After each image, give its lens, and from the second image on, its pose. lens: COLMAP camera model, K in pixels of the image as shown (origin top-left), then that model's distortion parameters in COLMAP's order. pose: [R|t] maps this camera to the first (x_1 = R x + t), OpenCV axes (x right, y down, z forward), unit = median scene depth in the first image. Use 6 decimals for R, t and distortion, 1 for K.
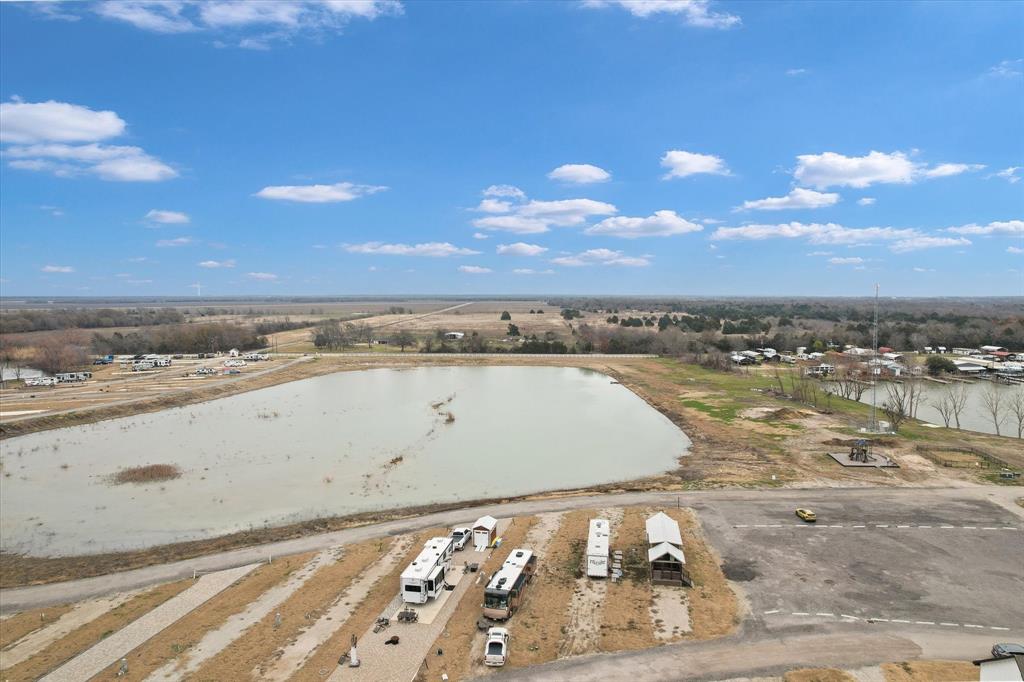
lens RADIAL K [[734.1, 0, 512.0], [0, 734.1, 341.0], [0, 0, 1]] dist [-0.039620, 0.000775]
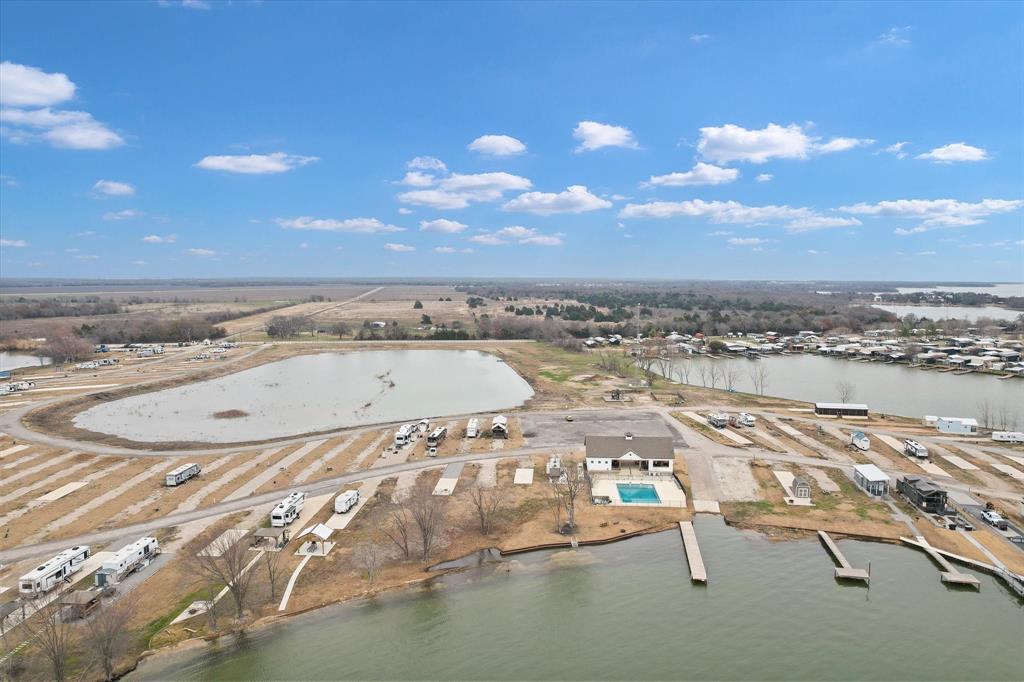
lens RADIAL K [[734.1, 0, 512.0], [0, 734.1, 341.0], [0, 0, 1]] dist [-0.039620, 0.000775]
pose [[0.992266, -0.009975, 0.123728, -0.012868], [0.006720, 0.999621, 0.026697, -0.017501], [-0.123947, -0.025659, 0.991957, -0.366822]]
